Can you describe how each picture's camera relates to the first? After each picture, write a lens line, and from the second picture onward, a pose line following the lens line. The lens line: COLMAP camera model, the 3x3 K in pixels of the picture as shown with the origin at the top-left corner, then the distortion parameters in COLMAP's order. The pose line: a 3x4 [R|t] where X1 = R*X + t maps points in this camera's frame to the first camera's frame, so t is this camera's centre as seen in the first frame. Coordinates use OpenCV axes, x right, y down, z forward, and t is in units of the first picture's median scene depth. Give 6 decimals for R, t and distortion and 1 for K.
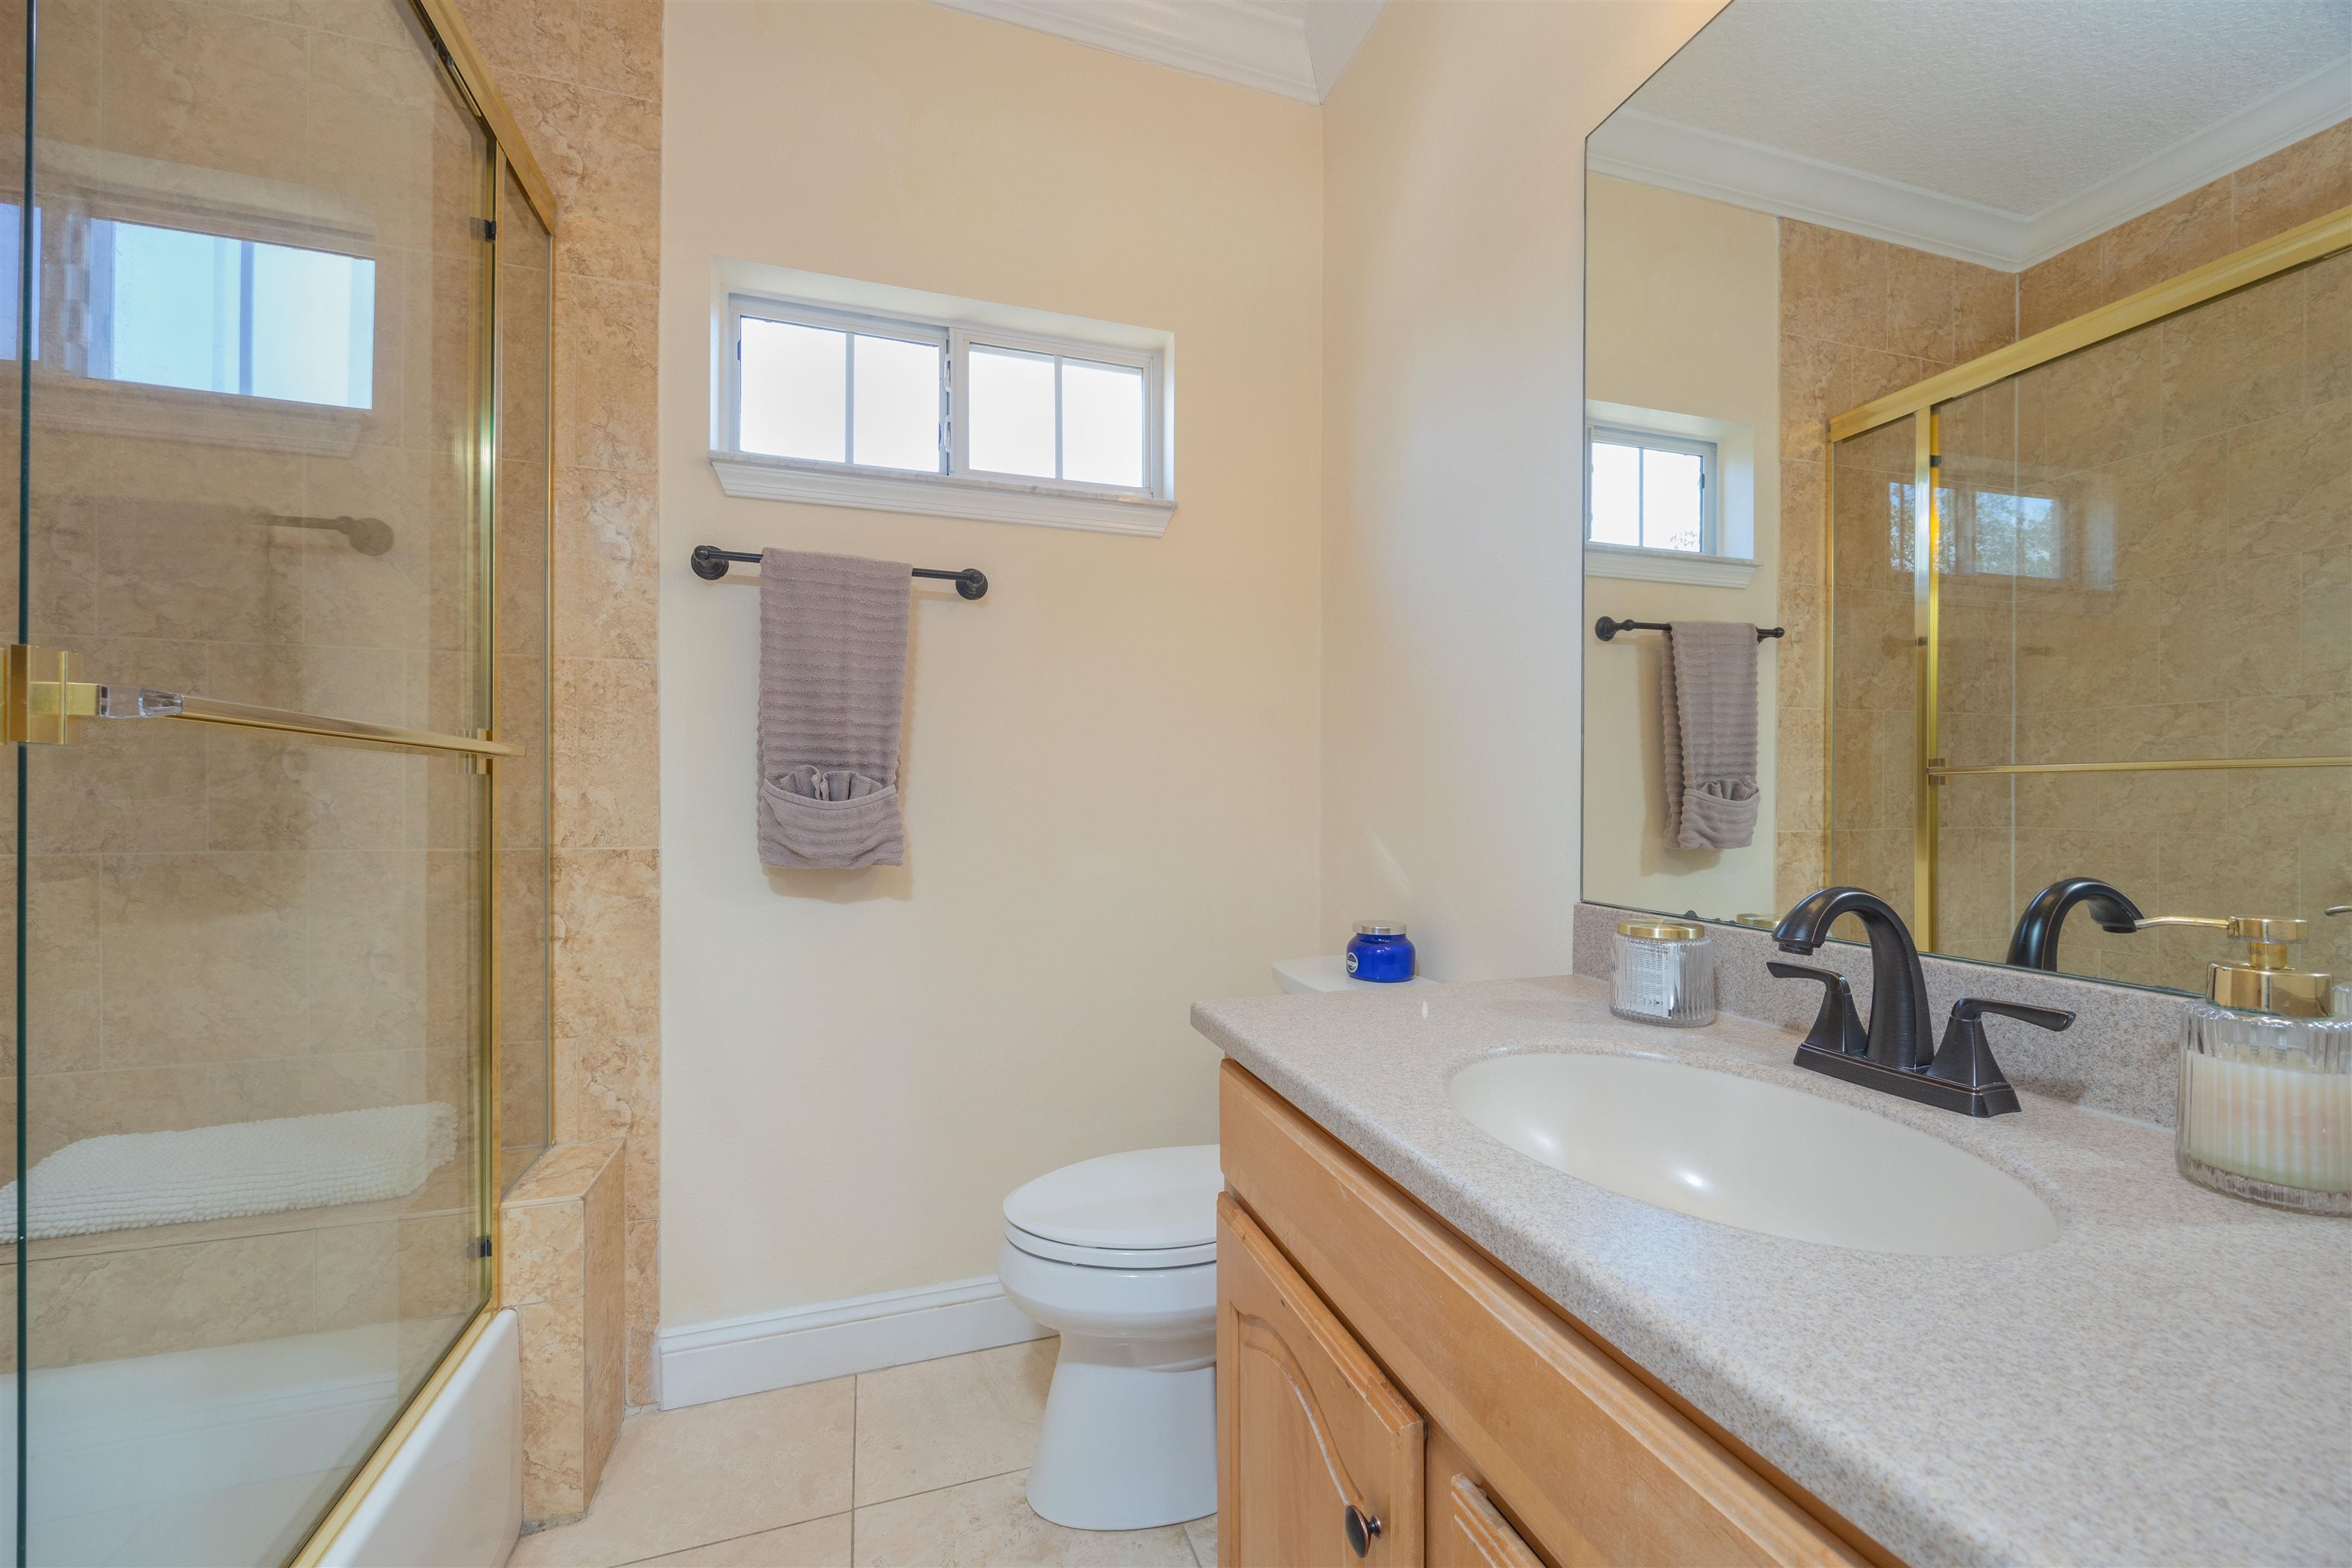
lens RADIAL K [[920.3, 0, 1172.6], [0, 920.3, 812.0], [0, 0, 1]] dist [-0.001703, -0.000125]
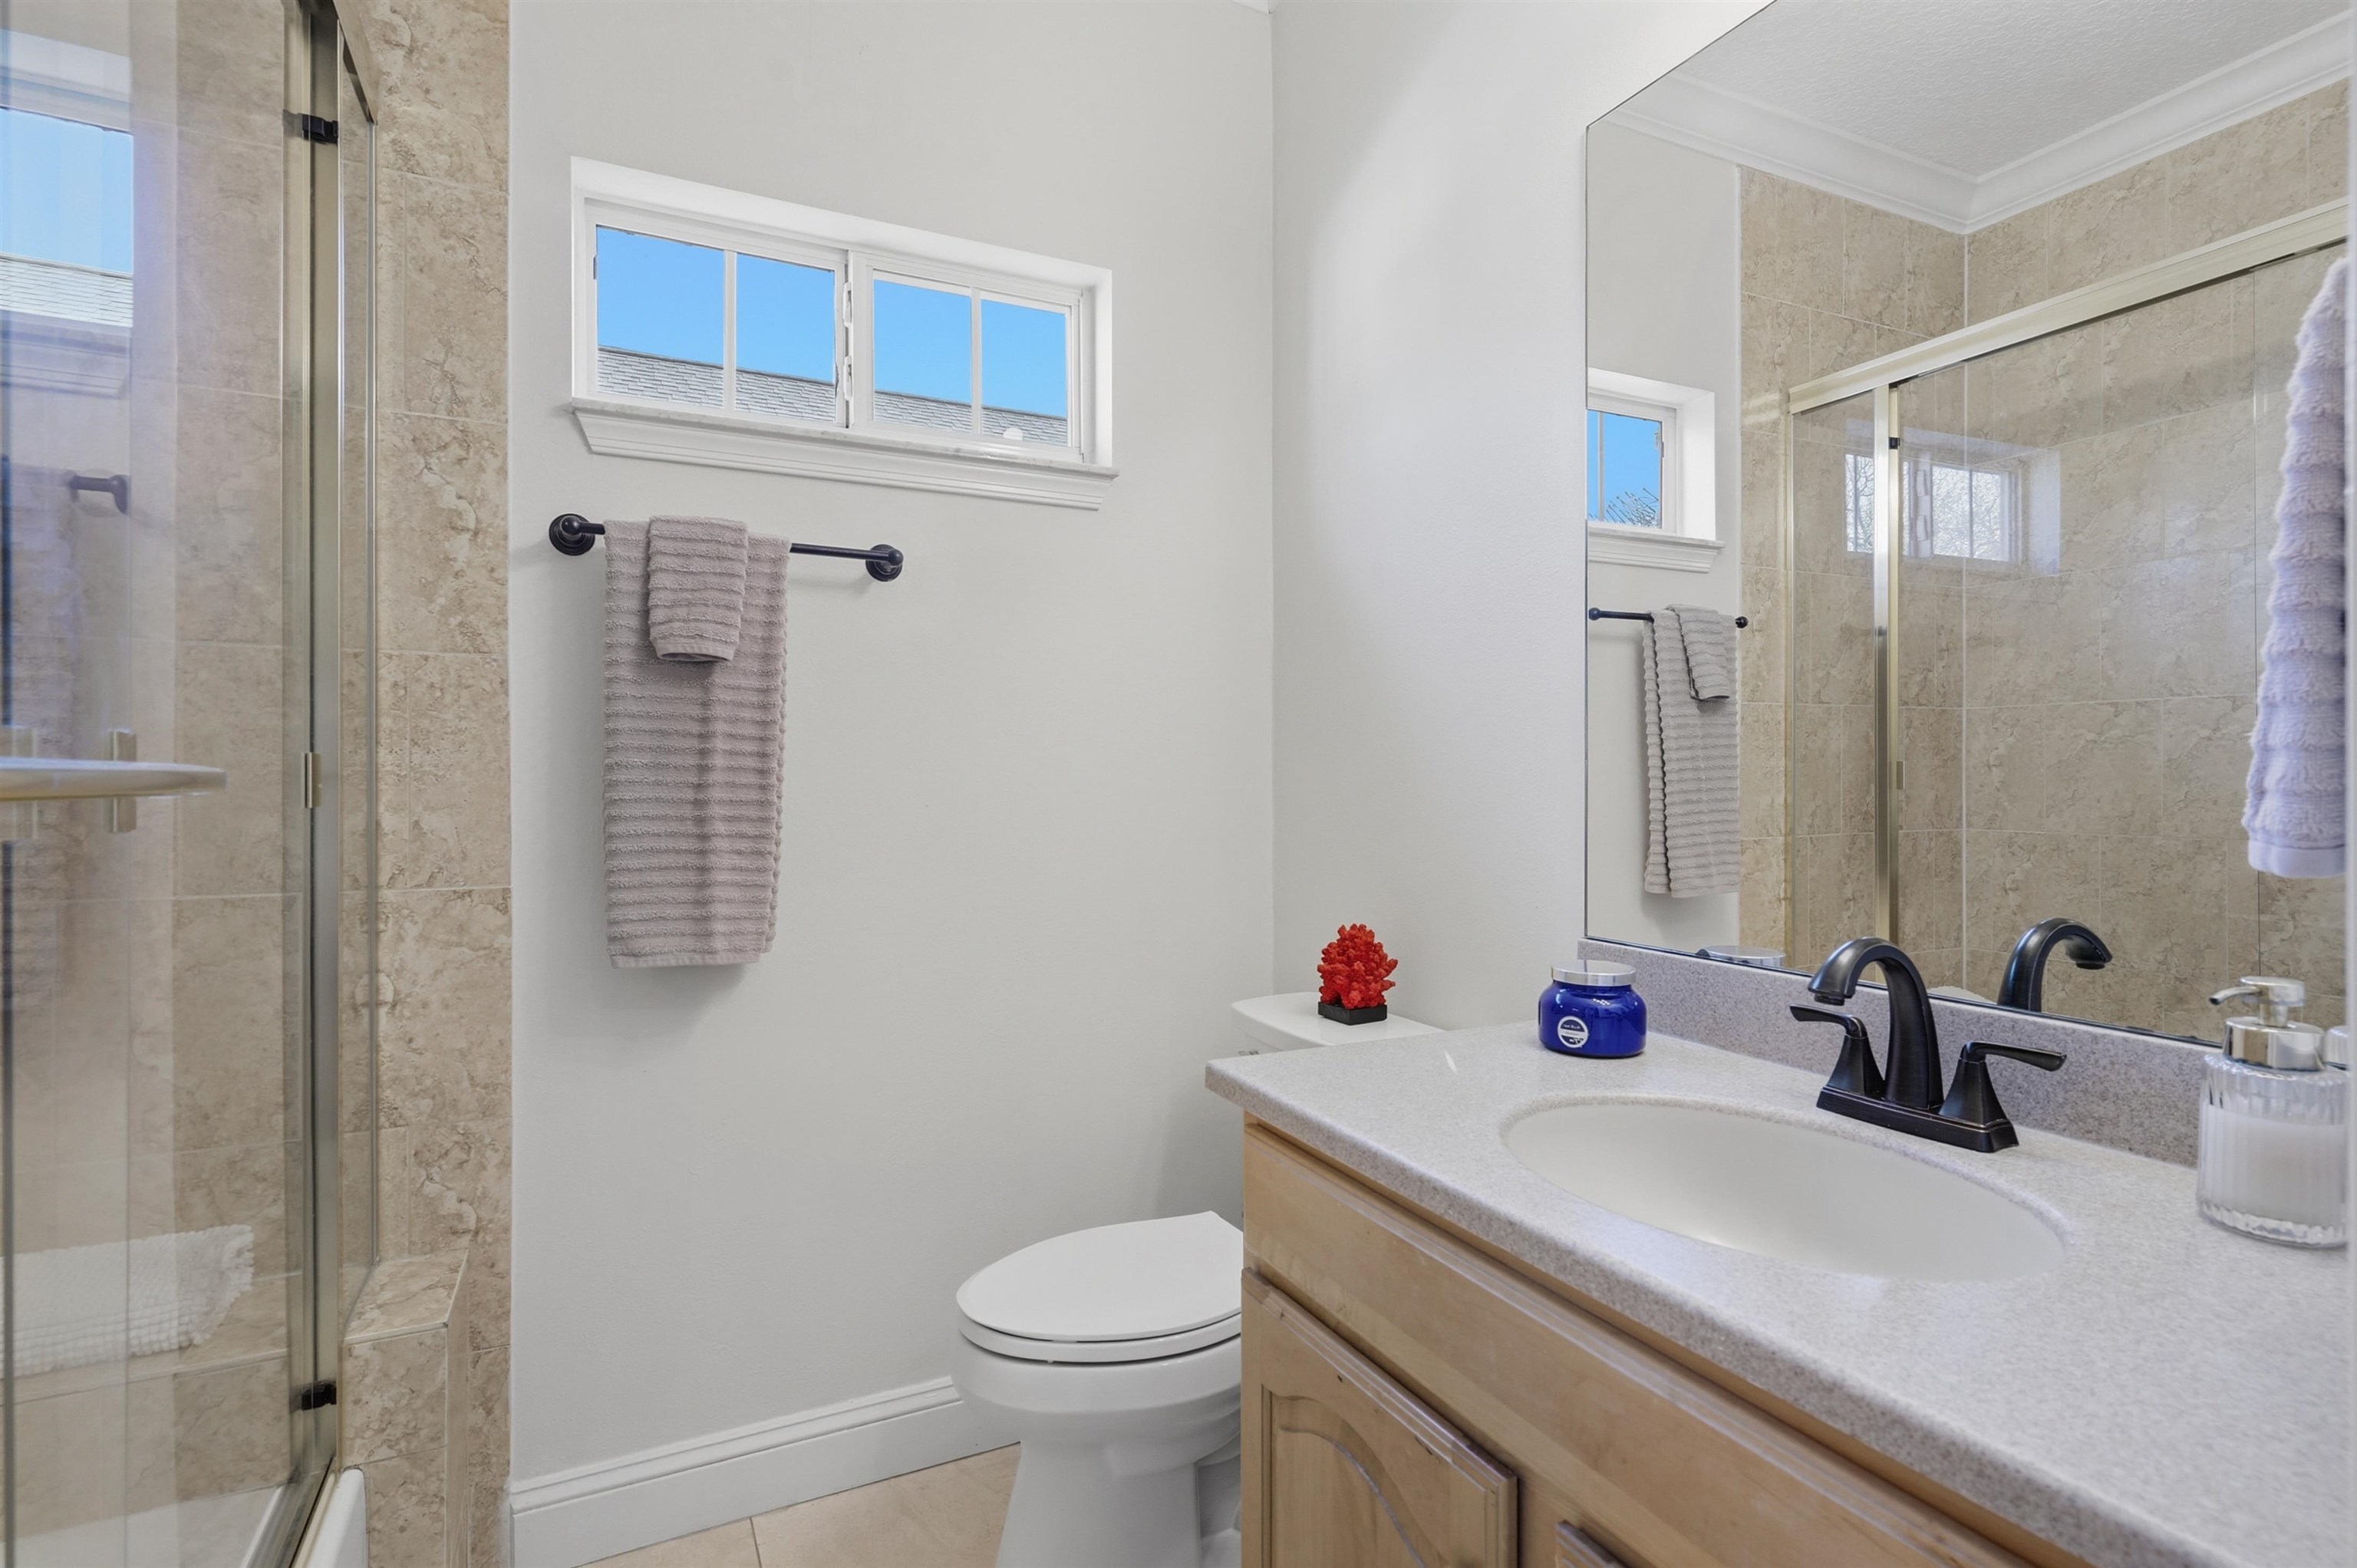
lens RADIAL K [[1145.0, 0, 1192.5], [0, 1145.0, 792.1], [0, 0, 1]] dist [-0.000903, 0.001894]
pose [[0.987988, 0.002202, 0.154516, -0.123446], [-0.001518, 0.999989, -0.004543, -0.041211], [-0.154524, 0.004254, 0.987980, -0.091037]]
